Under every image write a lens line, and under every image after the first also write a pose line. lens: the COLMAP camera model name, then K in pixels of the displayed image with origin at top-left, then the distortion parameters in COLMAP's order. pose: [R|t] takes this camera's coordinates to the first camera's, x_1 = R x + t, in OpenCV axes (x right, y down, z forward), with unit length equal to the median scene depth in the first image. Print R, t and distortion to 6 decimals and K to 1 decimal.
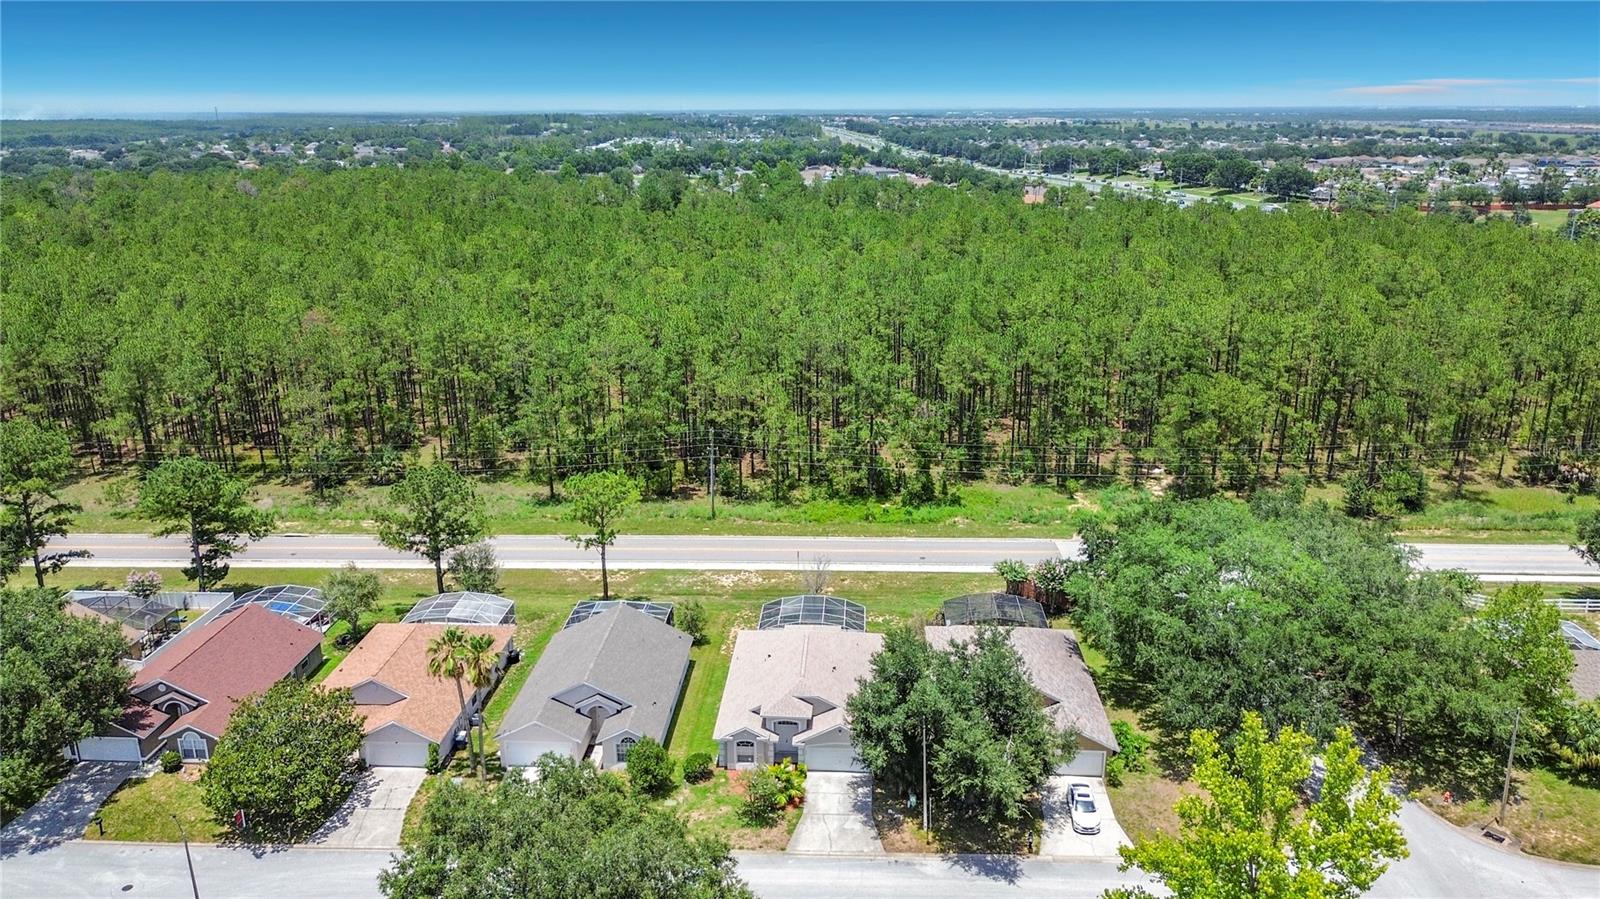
lens RADIAL K [[1153.7, 0, 795.3], [0, 1153.7, 456.9], [0, 0, 1]] dist [0.073502, -0.086609]
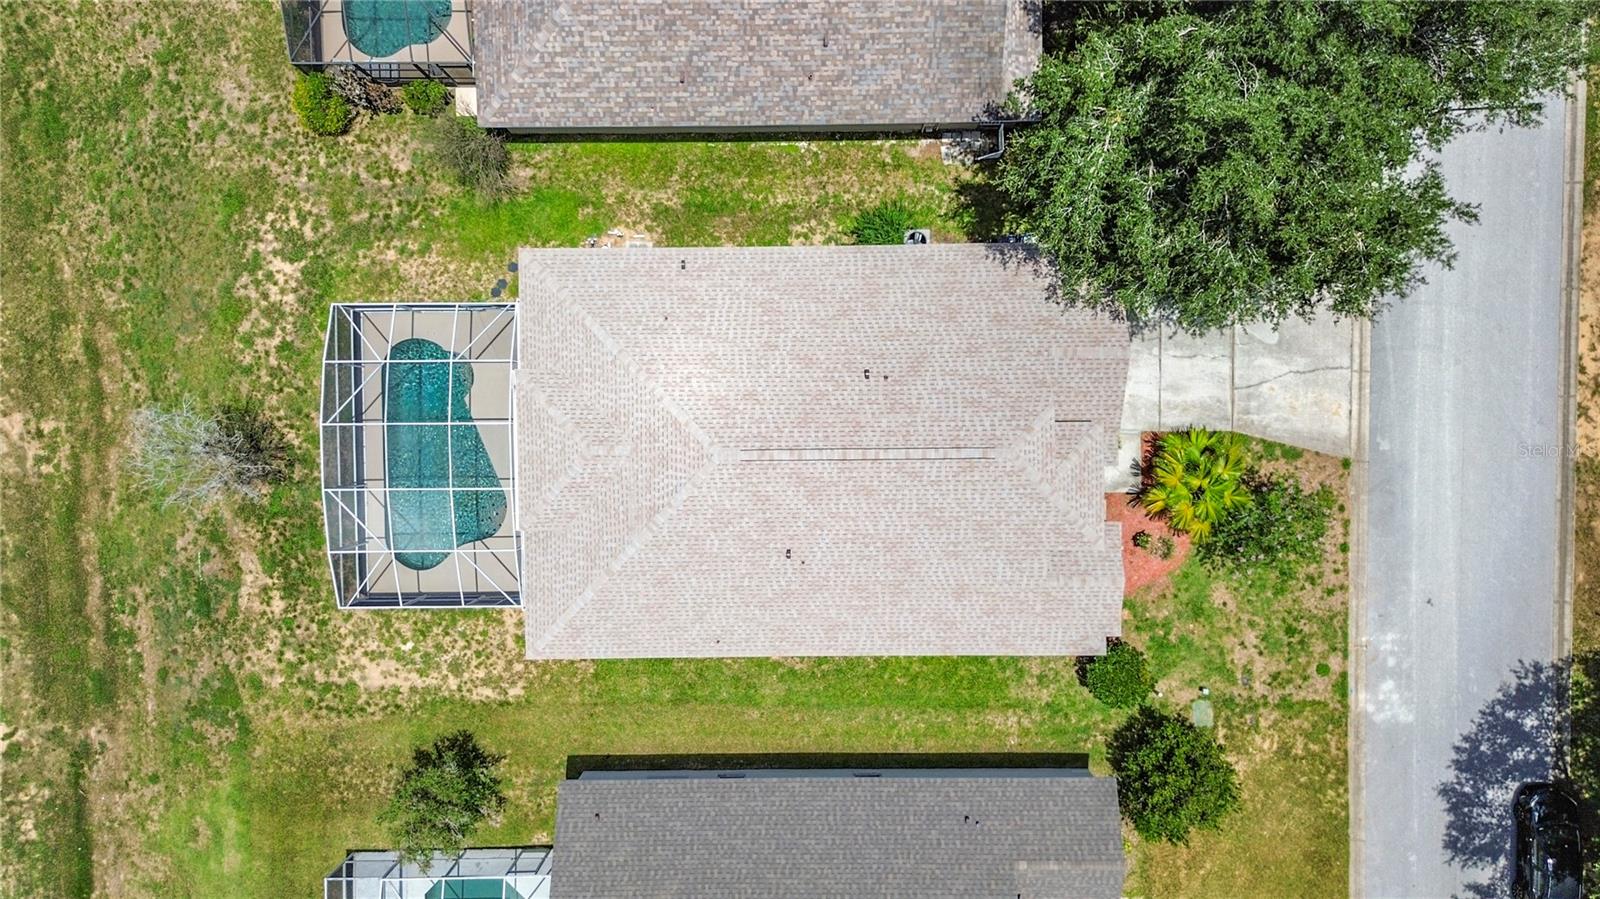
lens RADIAL K [[1141.7, 0, 799.5], [0, 1141.7, 422.5], [0, 0, 1]] dist [0.081688, -0.055299]
pose [[-0.069830, -0.997274, -0.023850, 0.025462], [0.304936, -0.044104, 0.951351, -0.149423], [-0.949809, 0.059160, 0.307185, 0.771400]]
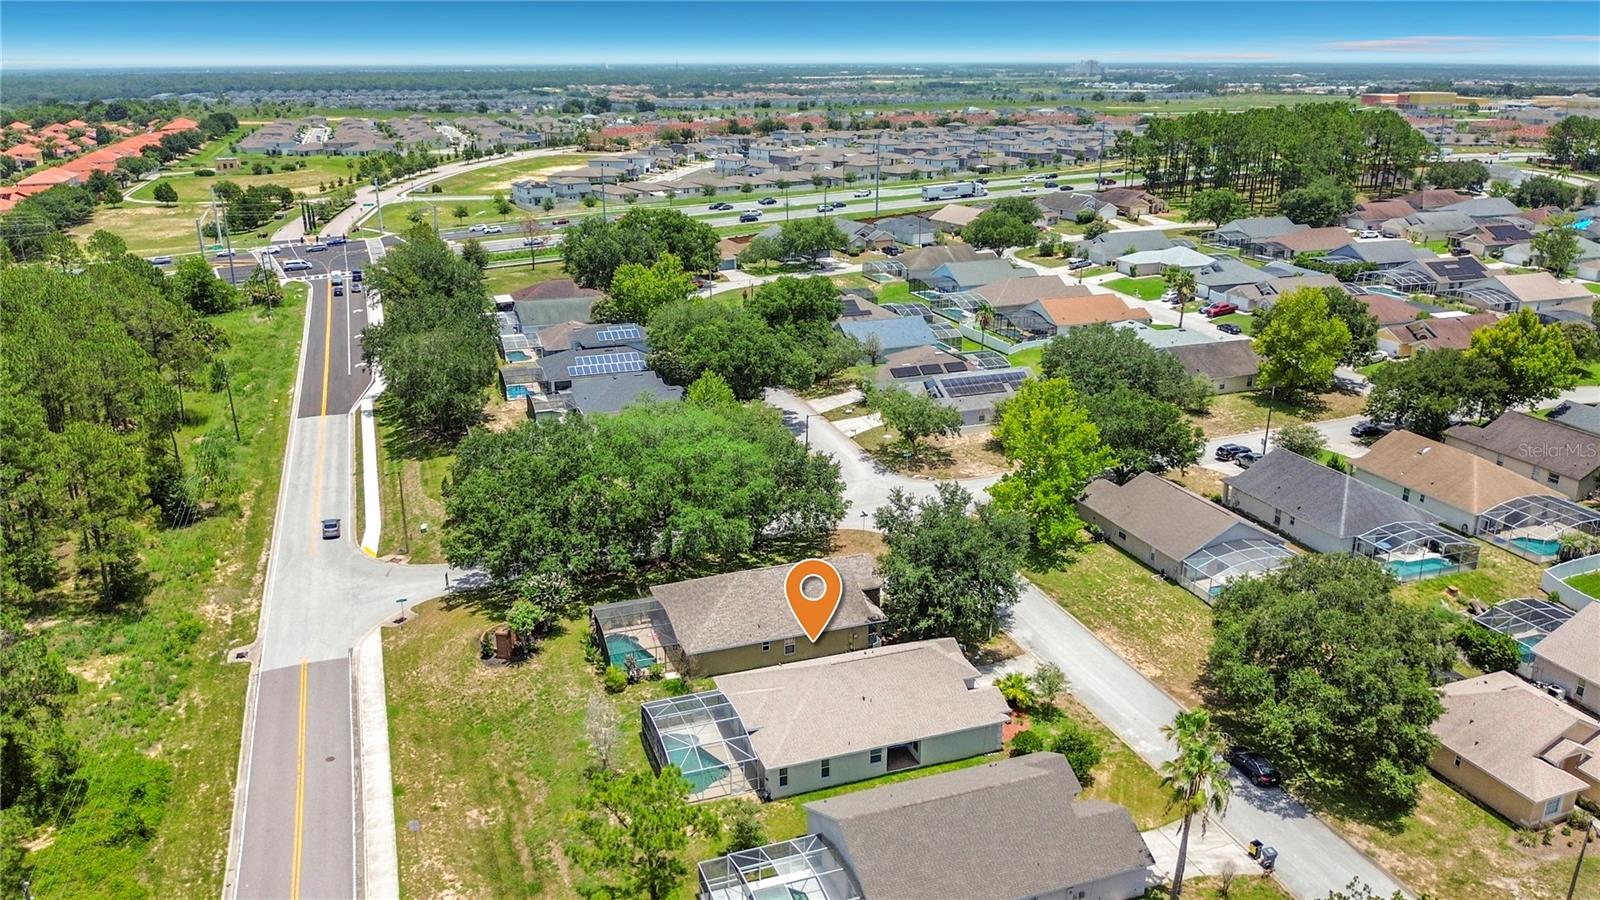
lens RADIAL K [[1180.5, 0, 801.6], [0, 1180.5, 432.7], [0, 0, 1]] dist [0.033189, -0.067906]
pose [[-0.396768, -0.274057, 0.876053, -0.633644], [0.270774, 0.876976, 0.396981, -0.319088], [-0.877073, 0.394722, -0.273749, 1.052793]]
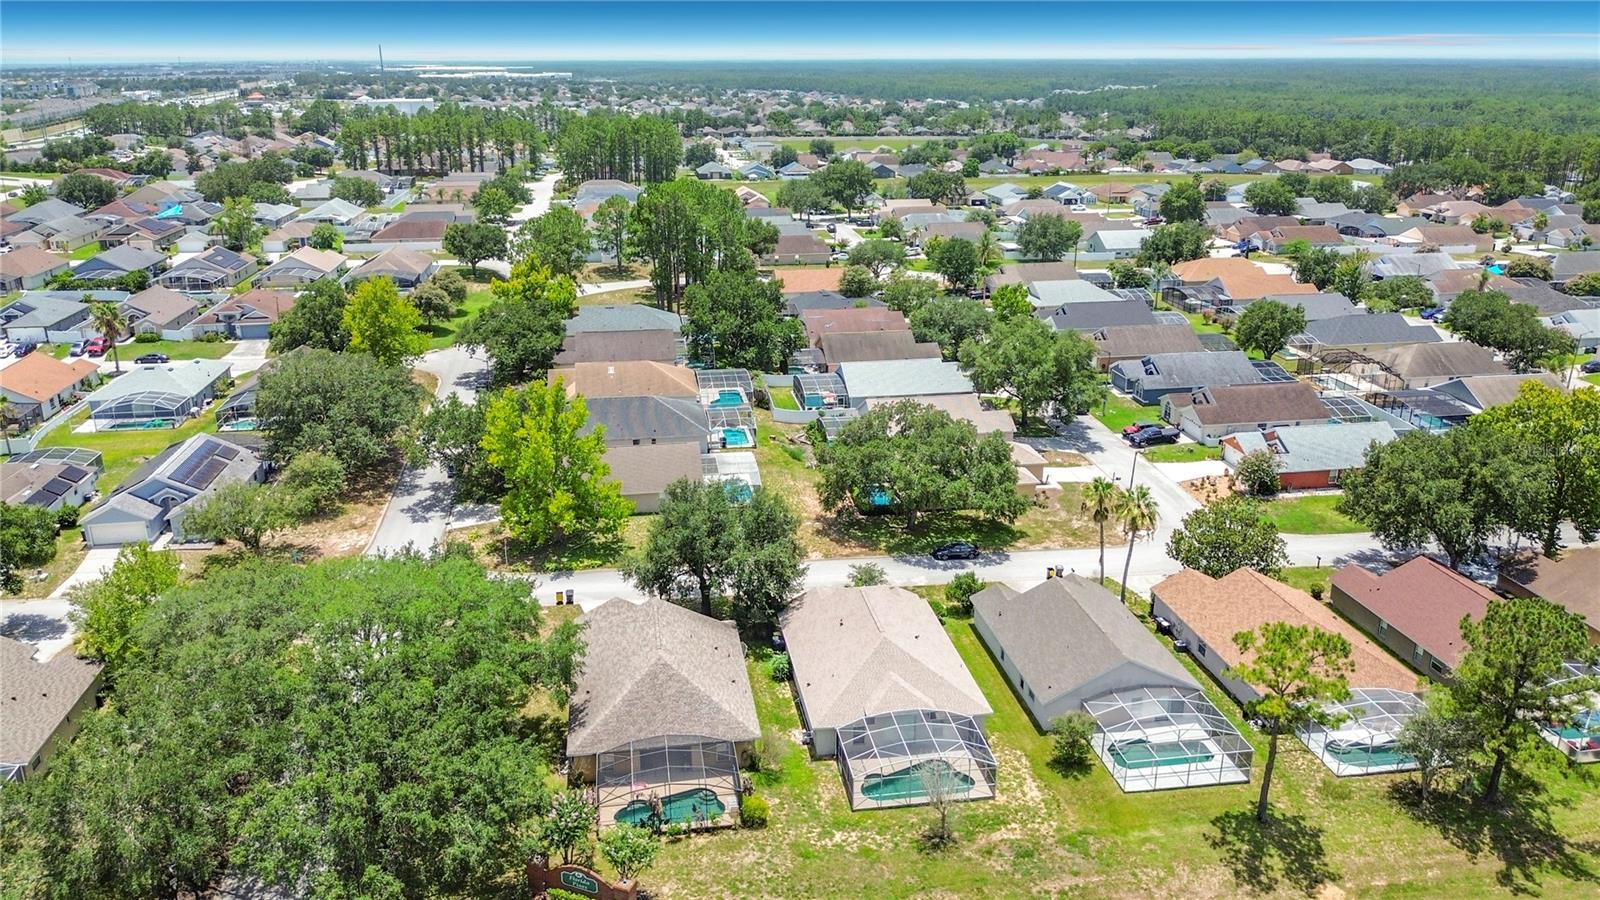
lens RADIAL K [[1162.9, 0, 806.2], [0, 1162.9, 447.5], [0, 0, 1]] dist [0.038601, -0.063631]
pose [[-0.975081, 0.074054, -0.209125, 0.218567], [-0.061192, 0.816298, 0.574381, -0.427277], [0.213243, 0.572865, -0.791425, 1.431931]]
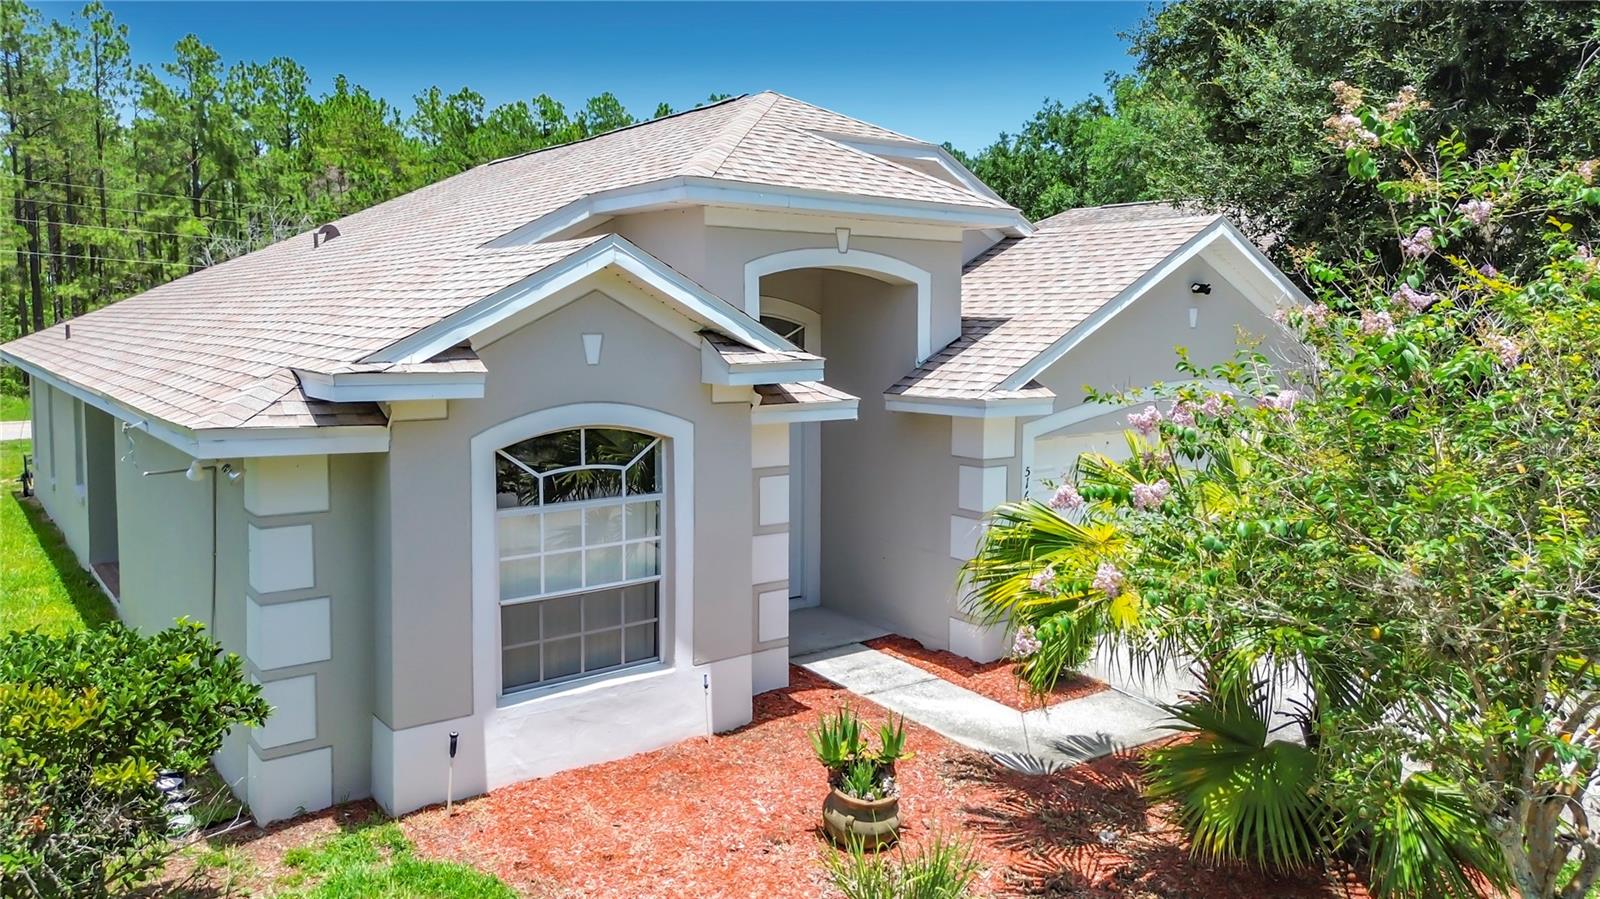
lens RADIAL K [[1141.7, 0, 799.5], [0, 1141.7, 422.5], [0, 0, 1]] dist [0.081688, -0.055299]
pose [[0.760148, -0.049581, 0.647855, -0.071720], [0.183356, 0.972929, -0.140678, 0.207056], [-0.623342, 0.225724, 0.748661, 0.729347]]
